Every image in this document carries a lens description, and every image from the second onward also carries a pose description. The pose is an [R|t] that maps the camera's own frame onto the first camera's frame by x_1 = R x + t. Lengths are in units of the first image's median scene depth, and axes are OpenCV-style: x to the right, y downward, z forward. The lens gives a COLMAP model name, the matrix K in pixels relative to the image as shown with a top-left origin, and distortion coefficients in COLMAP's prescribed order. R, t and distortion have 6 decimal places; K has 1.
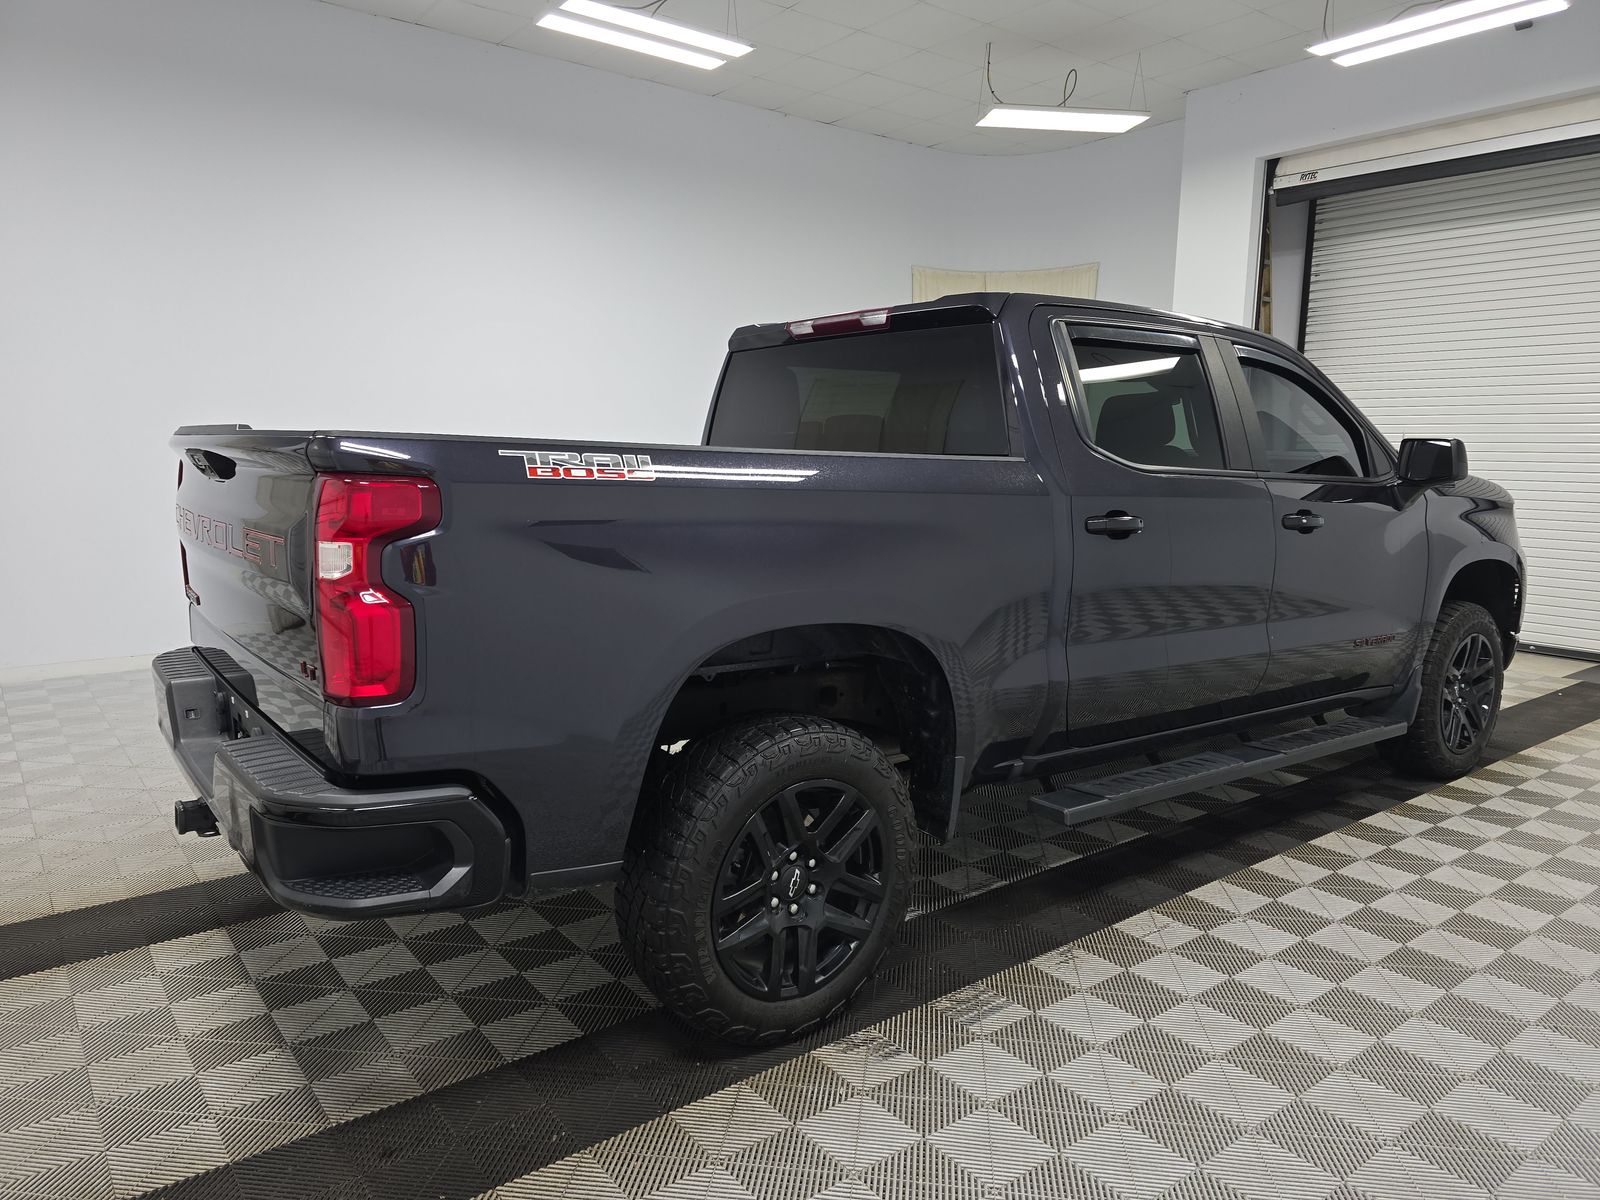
lens RADIAL K [[1090.9, 0, 800.0], [0, 1090.9, 600.0], [0, 0, 1]] dist [0.001430, -0.001893]
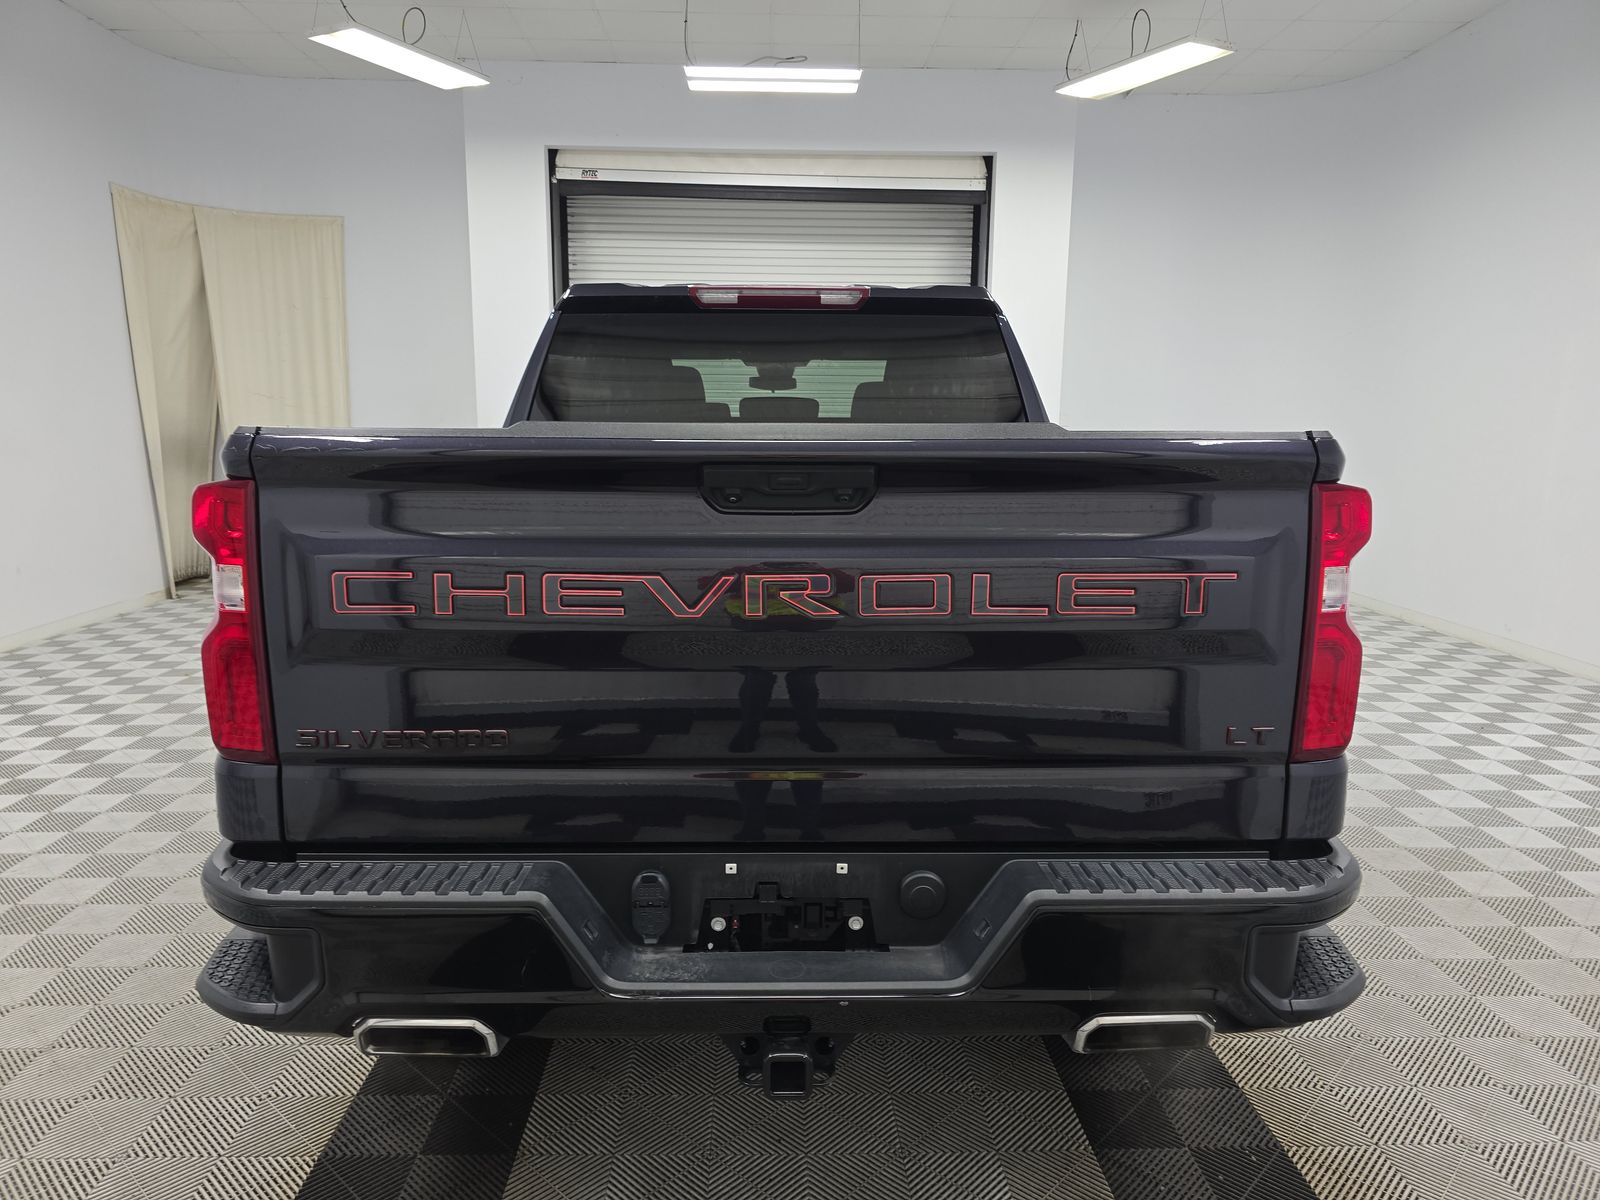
lens RADIAL K [[1090.9, 0, 800.0], [0, 1090.9, 600.0], [0, 0, 1]] dist [0.001430, -0.001893]
pose [[0.584337, -0.125598, 0.801733, -0.327980], [0.103639, 0.991410, 0.079777, -0.031003], [-0.804866, 0.036474, 0.592334, 0.197863]]
